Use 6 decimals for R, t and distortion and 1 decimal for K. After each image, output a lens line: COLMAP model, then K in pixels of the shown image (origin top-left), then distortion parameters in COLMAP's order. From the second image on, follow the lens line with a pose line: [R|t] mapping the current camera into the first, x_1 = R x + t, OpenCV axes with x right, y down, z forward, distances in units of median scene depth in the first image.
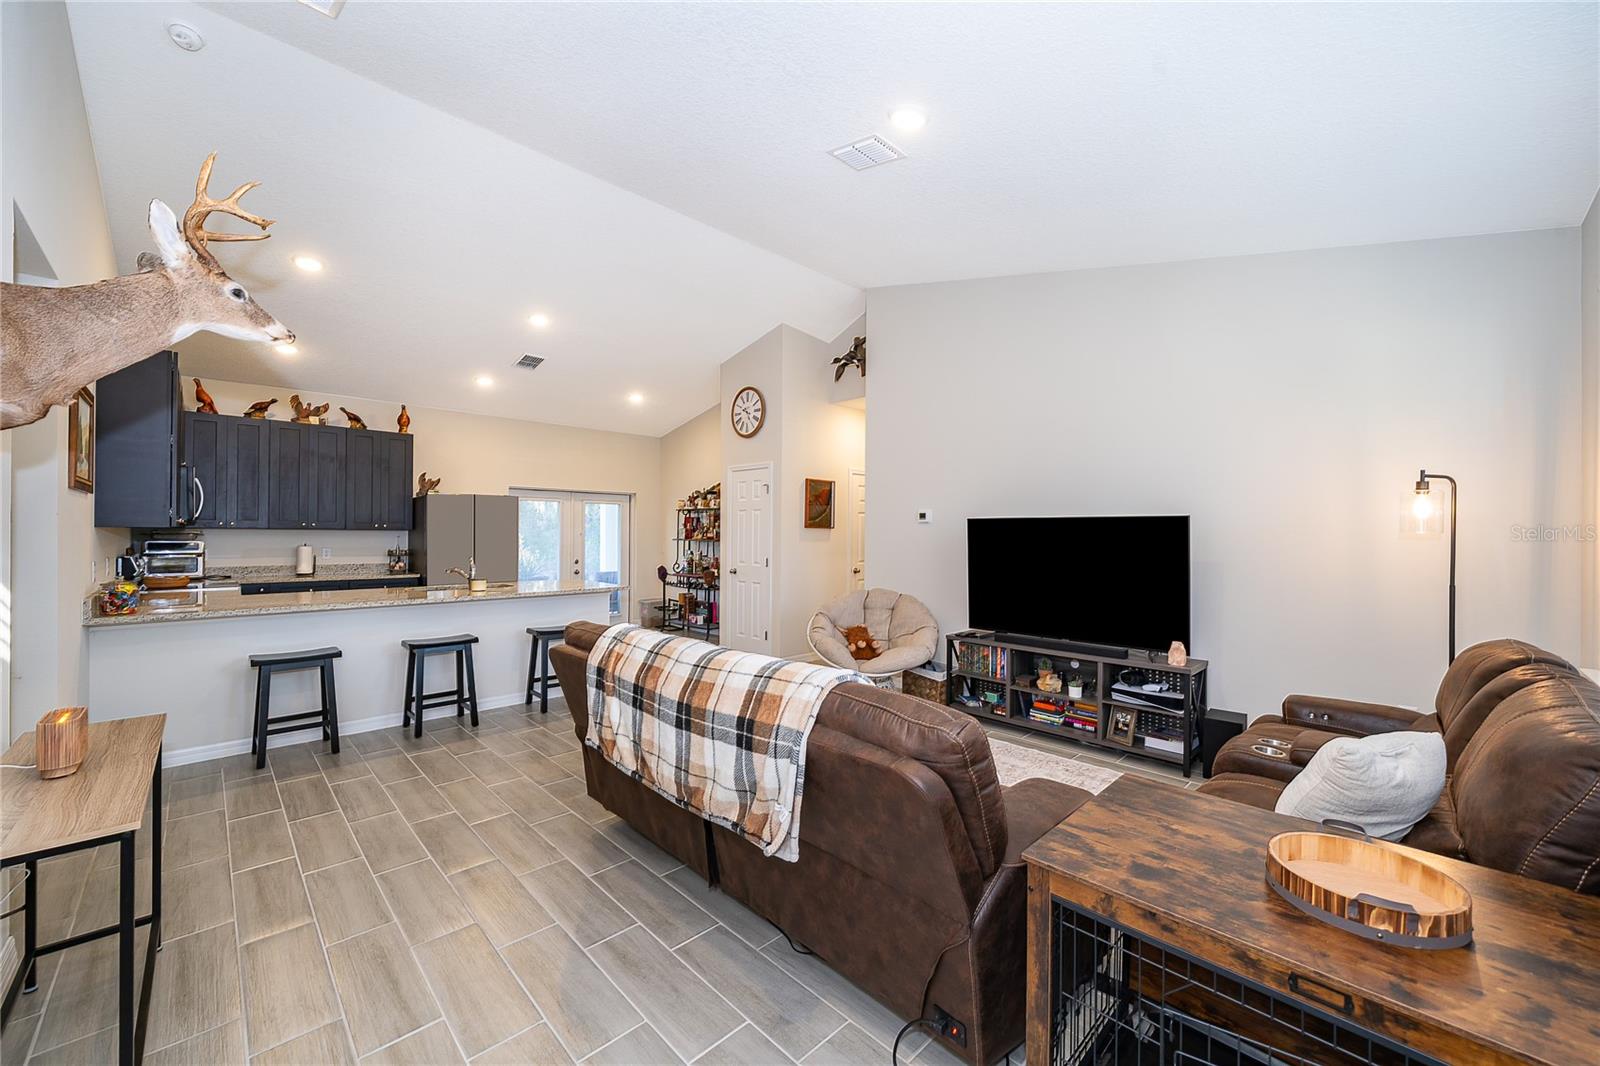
lens RADIAL K [[629.3, 0, 798.2], [0, 629.3, 535.0], [0, 0, 1]] dist [-0.002851, -0.000359]
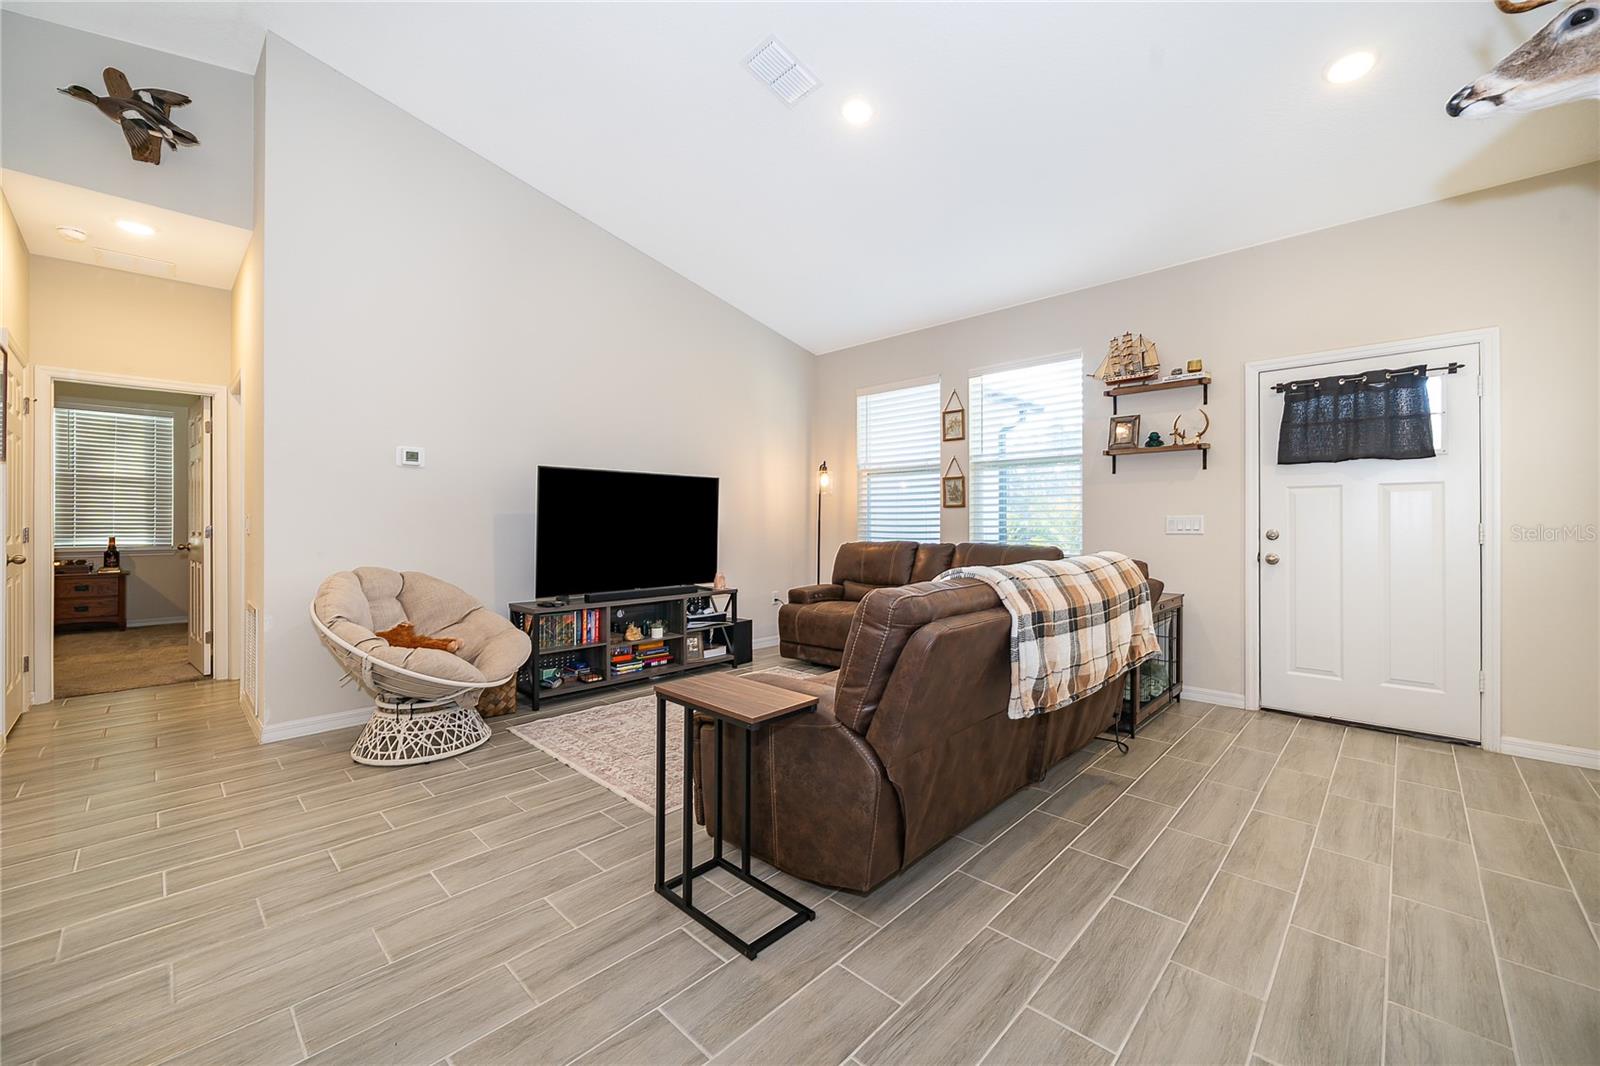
lens RADIAL K [[629.3, 0, 801.4], [0, 629.3, 533.3], [0, 0, 1]] dist [-0.002851, -0.000359]
pose [[-0.044359, -0.023296, 0.998744, -0.338409], [0.002029, 0.999724, 0.023409, 0.025616], [-0.999014, 0.003065, -0.044299, 0.406283]]
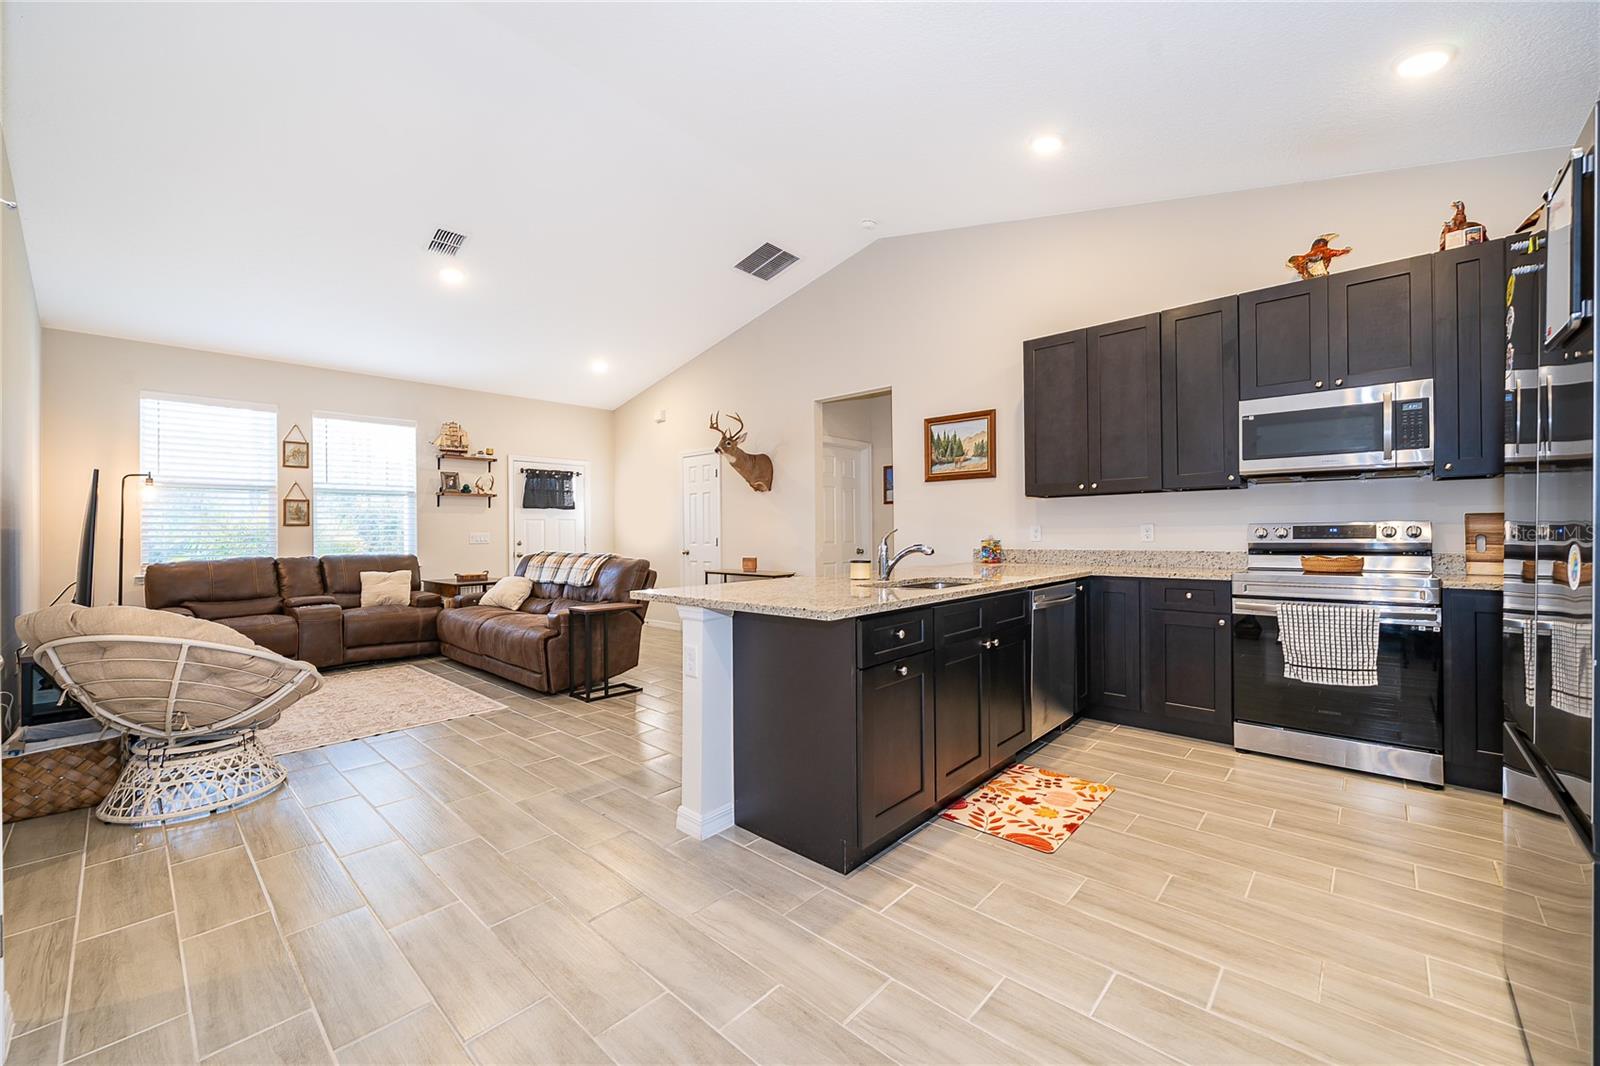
lens RADIAL K [[629.3, 0, 810.1], [0, 629.3, 536.6], [0, 0, 1]] dist [-0.002851, -0.000359]
pose [[-0.996777, 0.004439, -0.080105, -0.244129], [0.003884, 0.999967, 0.007083, 0.024272], [0.080134, 0.006750, -0.996761, 1.000625]]
